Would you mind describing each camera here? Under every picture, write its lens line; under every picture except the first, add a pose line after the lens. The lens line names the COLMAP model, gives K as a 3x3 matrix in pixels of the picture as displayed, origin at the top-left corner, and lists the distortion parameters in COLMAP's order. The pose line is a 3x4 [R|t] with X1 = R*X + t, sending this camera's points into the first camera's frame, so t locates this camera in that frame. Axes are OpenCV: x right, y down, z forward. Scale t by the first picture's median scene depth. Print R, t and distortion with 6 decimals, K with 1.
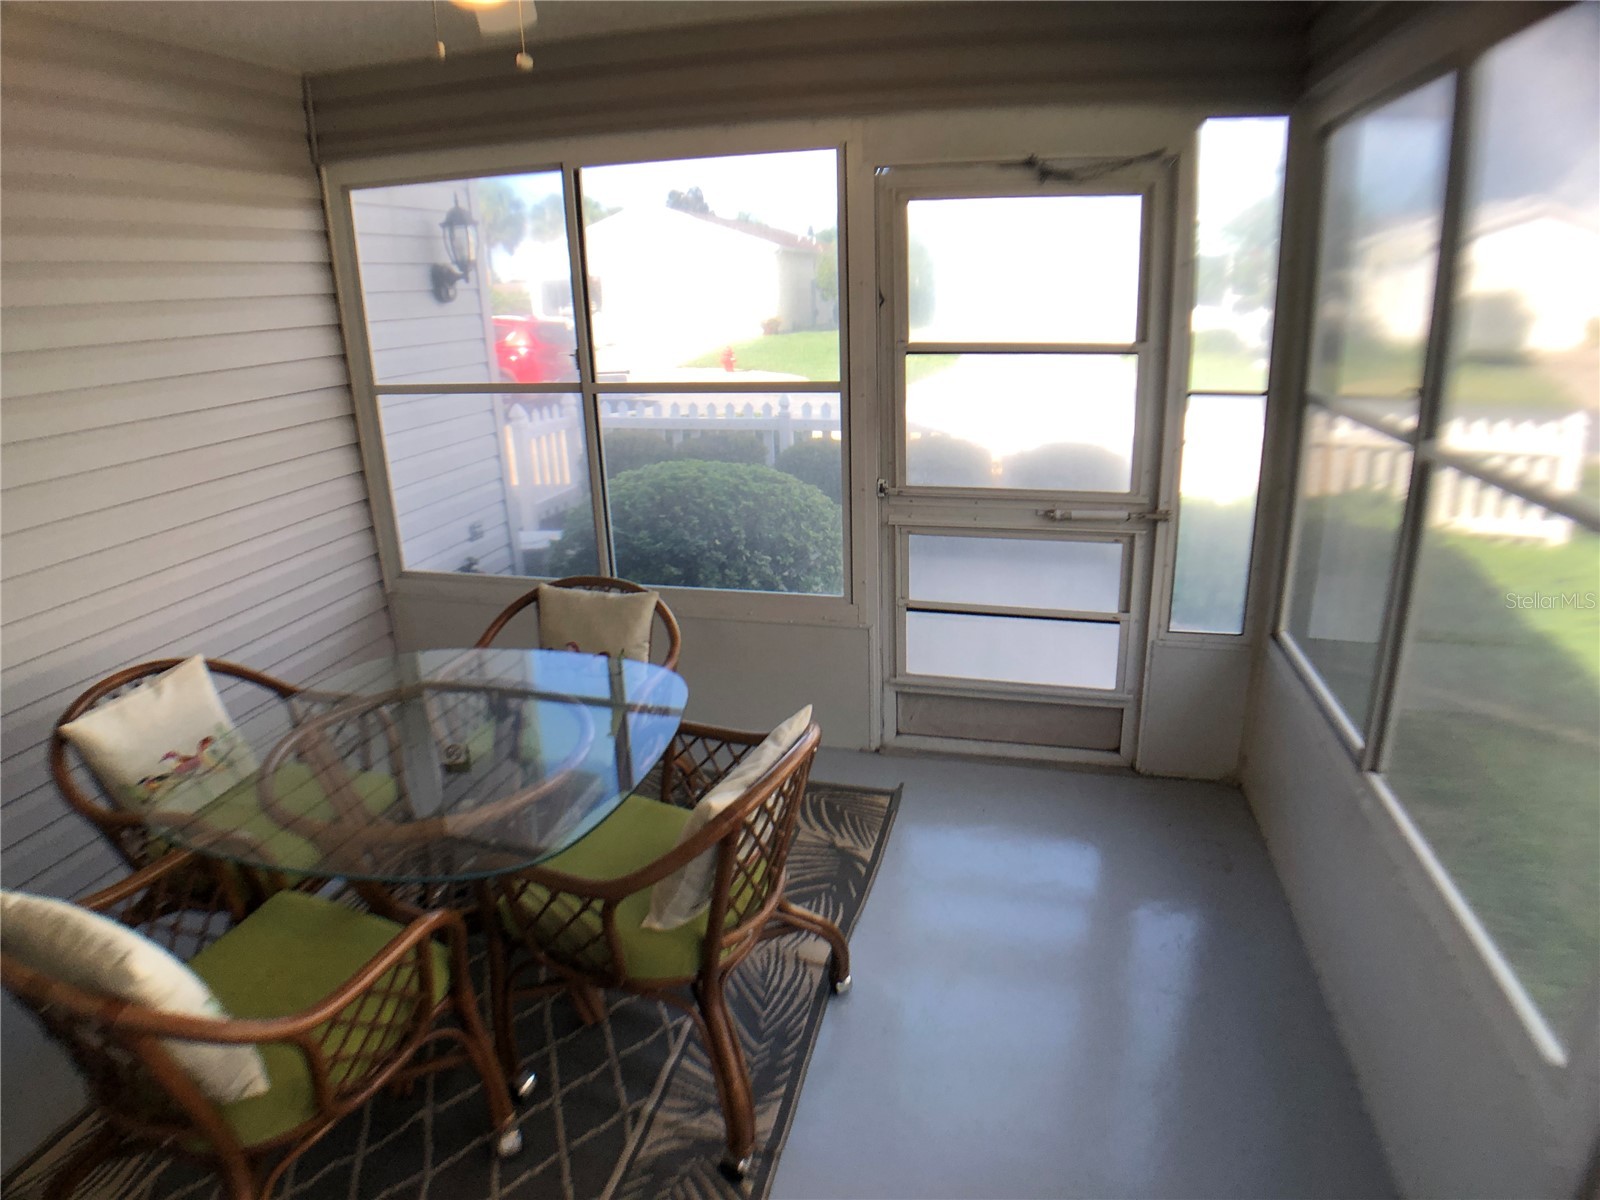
lens RADIAL K [[913.3, 0, 818.4], [0, 913.3, 602.2], [0, 0, 1]] dist [-0.100180, -0.000487]
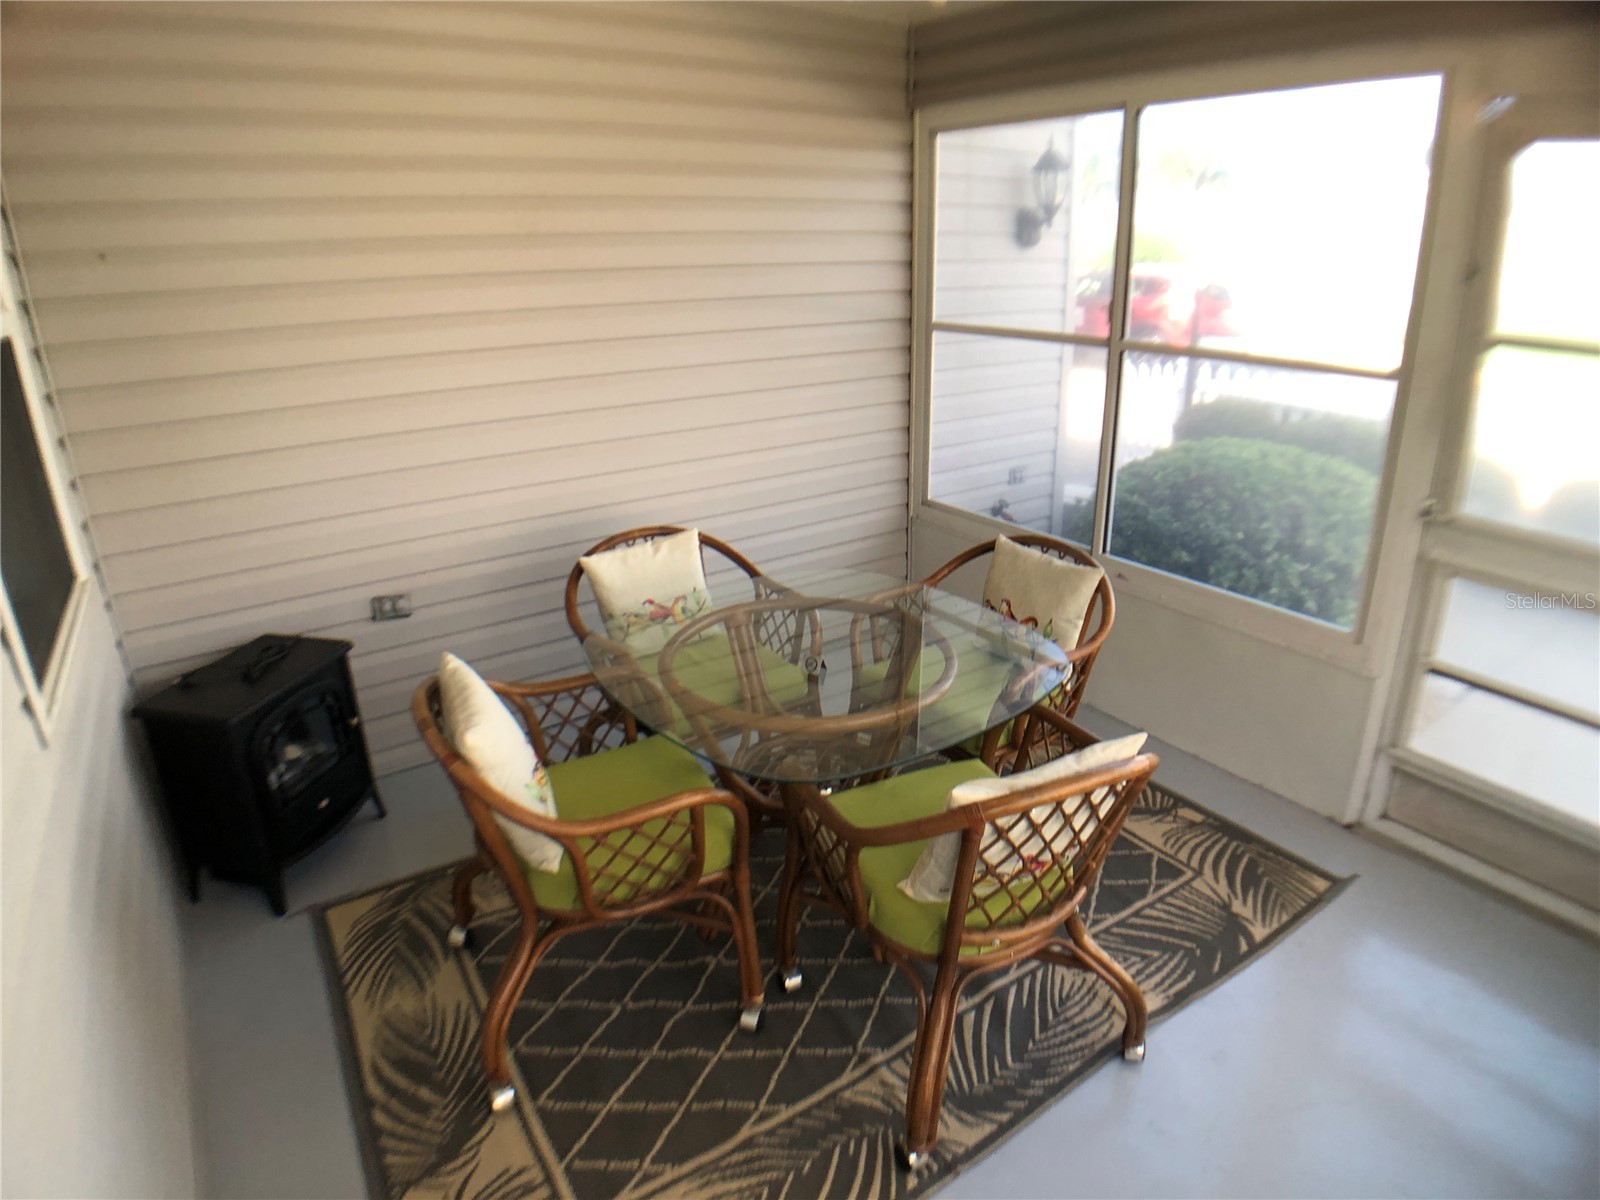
lens RADIAL K [[913.3, 0, 818.4], [0, 913.3, 602.2], [0, 0, 1]] dist [-0.100180, -0.000487]
pose [[0.741752, 0.251646, -0.621674, 0.172170], [-0.220822, 0.966890, 0.127911, -0.030561], [0.633278, 0.042401, 0.772762, 0.098953]]
